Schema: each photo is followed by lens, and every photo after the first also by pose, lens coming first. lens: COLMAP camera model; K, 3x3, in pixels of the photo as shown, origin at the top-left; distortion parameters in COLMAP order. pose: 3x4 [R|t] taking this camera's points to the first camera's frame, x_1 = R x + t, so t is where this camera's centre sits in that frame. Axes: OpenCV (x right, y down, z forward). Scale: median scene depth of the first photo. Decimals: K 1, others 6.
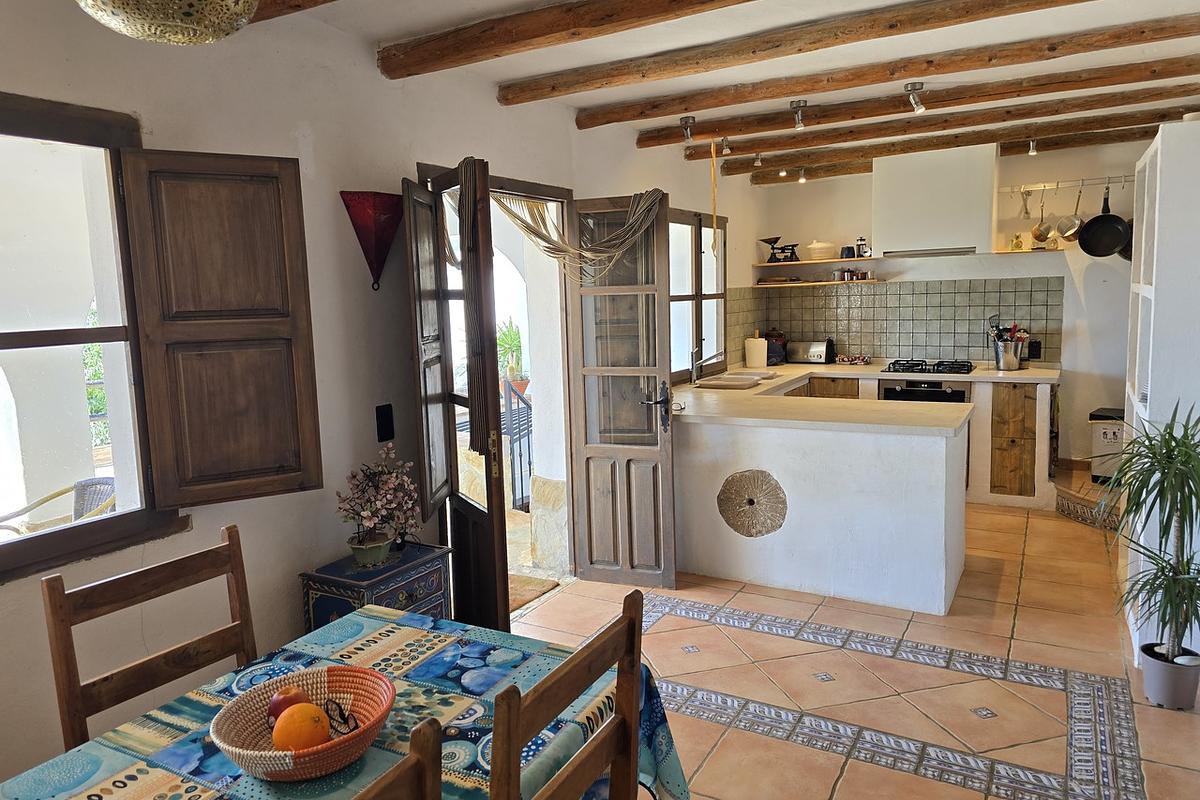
lens RADIAL K [[804.0, 0, 588.1], [0, 804.0, 371.9], [0, 0, 1]] dist [0.046752, -0.041796]
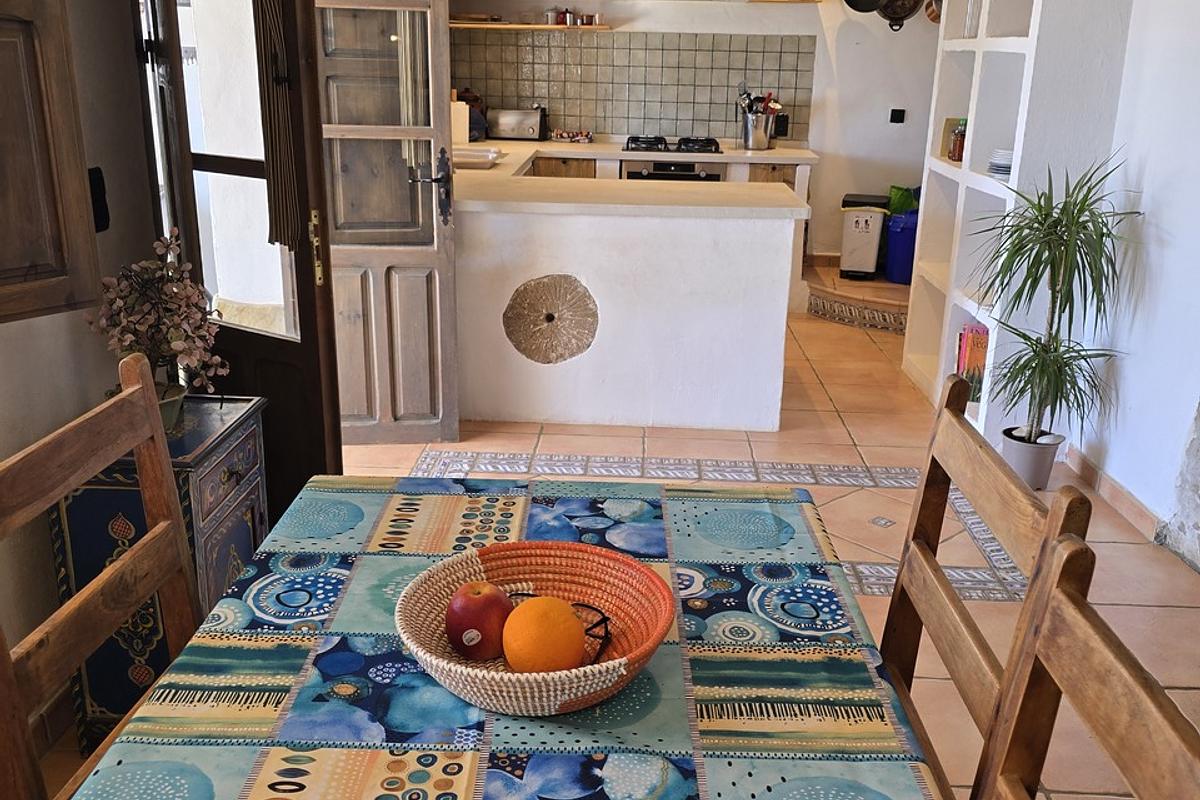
lens RADIAL K [[1078.2, 0, 604.5], [0, 1078.2, 398.2], [0, 0, 1]] dist [0.067243, -0.110573]
pose [[0.880362, -0.093384, 0.465018, -0.227519], [-0.003506, 0.979118, 0.203261, 0.031255], [-0.474289, -0.180574, 0.861651, 0.099632]]
